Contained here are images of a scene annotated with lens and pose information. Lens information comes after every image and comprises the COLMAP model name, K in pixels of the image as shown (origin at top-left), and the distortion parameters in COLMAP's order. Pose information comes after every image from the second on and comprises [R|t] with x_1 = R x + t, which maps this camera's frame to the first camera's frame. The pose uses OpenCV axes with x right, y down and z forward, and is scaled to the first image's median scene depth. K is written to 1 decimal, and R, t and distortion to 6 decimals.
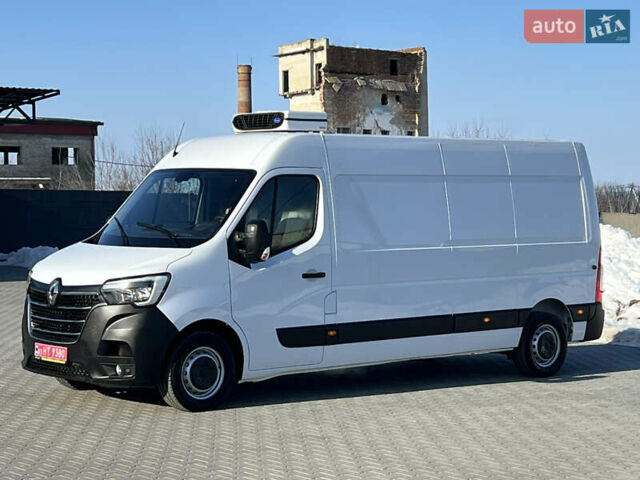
lens RADIAL K [[1376.0, 0, 320.0], [0, 1376.0, 240.0], [0, 0, 1]] dist [0.376311, -1.974985]
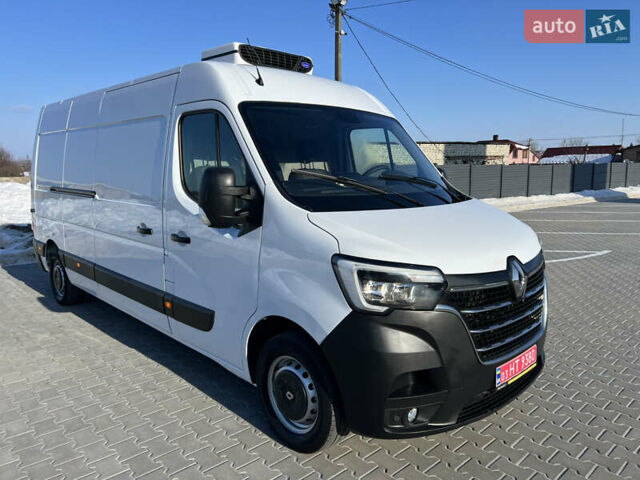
lens RADIAL K [[479.6, 0, 324.4], [0, 479.6, 236.2], [0, 0, 1]] dist [0.061034, -0.066552]
pose [[-0.053950, -0.145660, 0.987863, -0.392244], [0.034018, 0.988461, 0.147606, -0.019262], [-0.997964, 0.041569, -0.048372, 1.044832]]
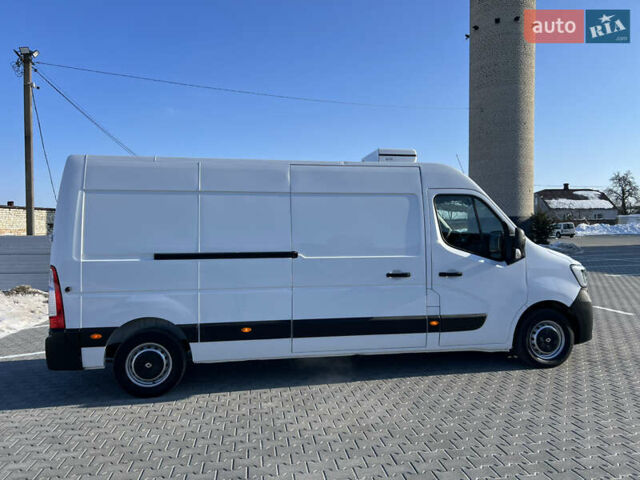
lens RADIAL K [[482.3, 0, 324.2], [0, 482.3, 229.0], [0, 0, 1]] dist [0.062344, -0.063564]
pose [[-0.855404, 0.008409, 0.517893, -0.239207], [0.023087, 0.999493, 0.021905, -0.031884], [-0.517446, 0.030694, -0.855165, 1.543128]]
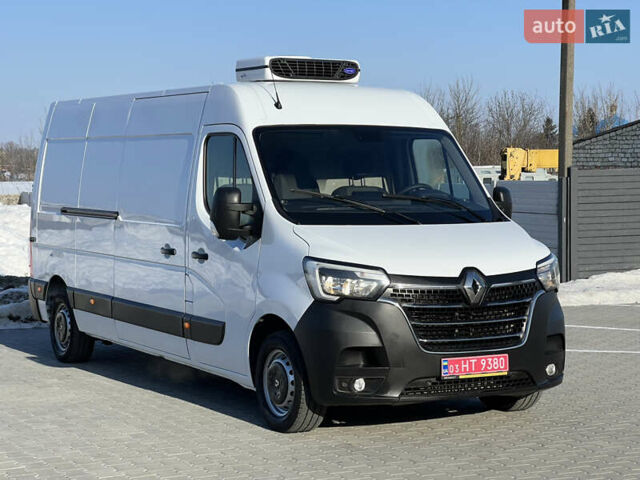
lens RADIAL K [[1405.6, 0, 322.4], [0, 1405.6, 221.1], [0, 0, 1]] dist [-0.011532, 4.054949]
pose [[0.204949, -0.038548, 0.978013, -0.907450], [0.032008, 0.998954, 0.032665, -0.024517], [-0.978249, 0.024610, 0.205968, 0.872509]]
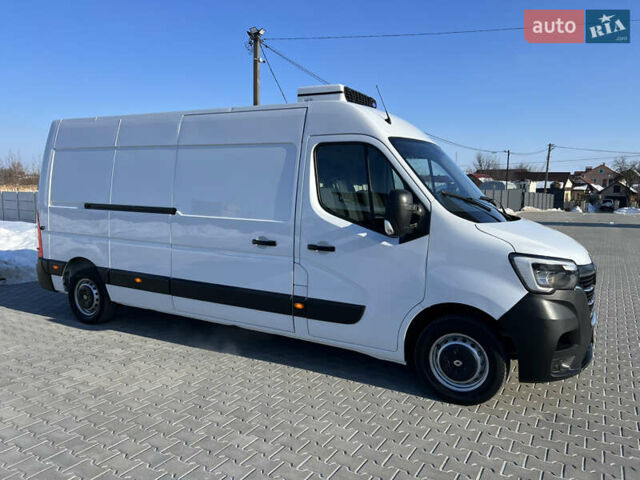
lens RADIAL K [[480.0, 0, 324.5], [0, 480.0, 238.8], [0, 0, 1]] dist [0.060518, -0.066872]
pose [[-0.344550, -0.106453, 0.932713, -0.419326], [0.010327, 0.993060, 0.117155, -0.024206], [-0.938711, 0.049998, -0.341059, 1.225089]]
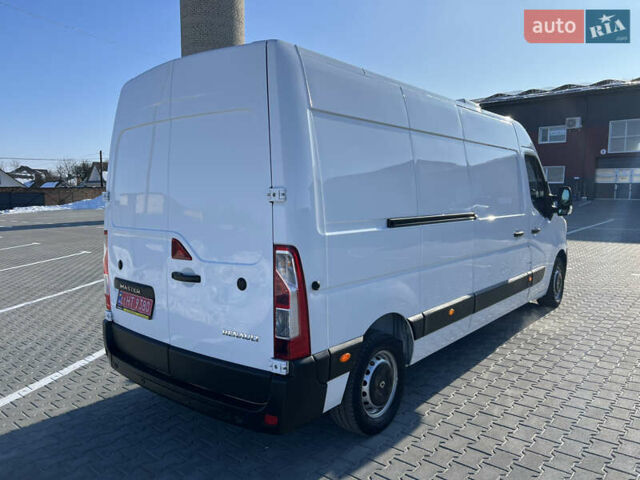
lens RADIAL K [[482.2, 0, 322.5], [0, 482.2, 232.9], [0, 0, 1]] dist [0.062516, -0.061295]
pose [[-0.986639, 0.018072, -0.161917, 0.158960], [0.000105, 0.993899, 0.110292, -0.027641], [0.162923, 0.108802, -0.980621, 1.528099]]
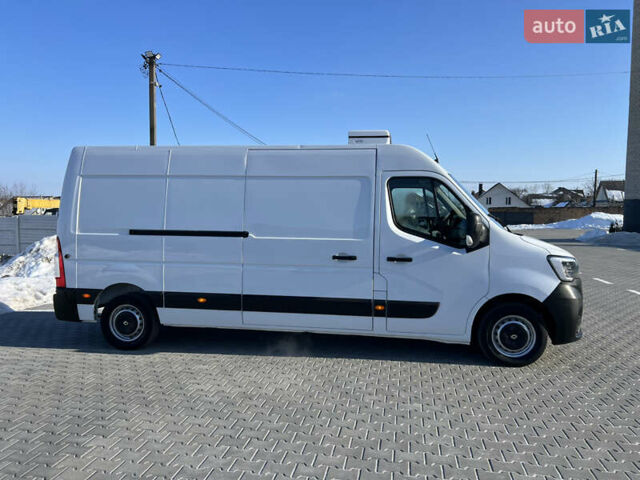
lens RADIAL K [[482.2, 0, 322.5], [0, 482.2, 232.9], [0, 0, 1]] dist [0.062516, -0.061295]
pose [[-0.642845, -0.038321, 0.765037, -0.388484], [0.014744, 0.997944, 0.062377, -0.029513], [-0.765854, 0.051379, -0.640958, 1.434549]]
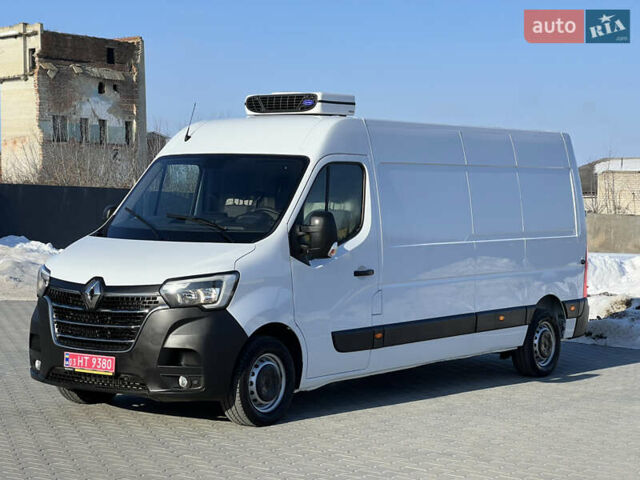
lens RADIAL K [[1376.0, 0, 320.0], [0, 1376.0, 240.0], [0, 0, 1]] dist [0.376311, -1.974985]
pose [[0.977117, -0.000196, 0.212703, -0.224771], [-0.001041, 0.999983, 0.005706, -0.001234], [-0.212700, -0.005797, 0.977100, 0.112326]]
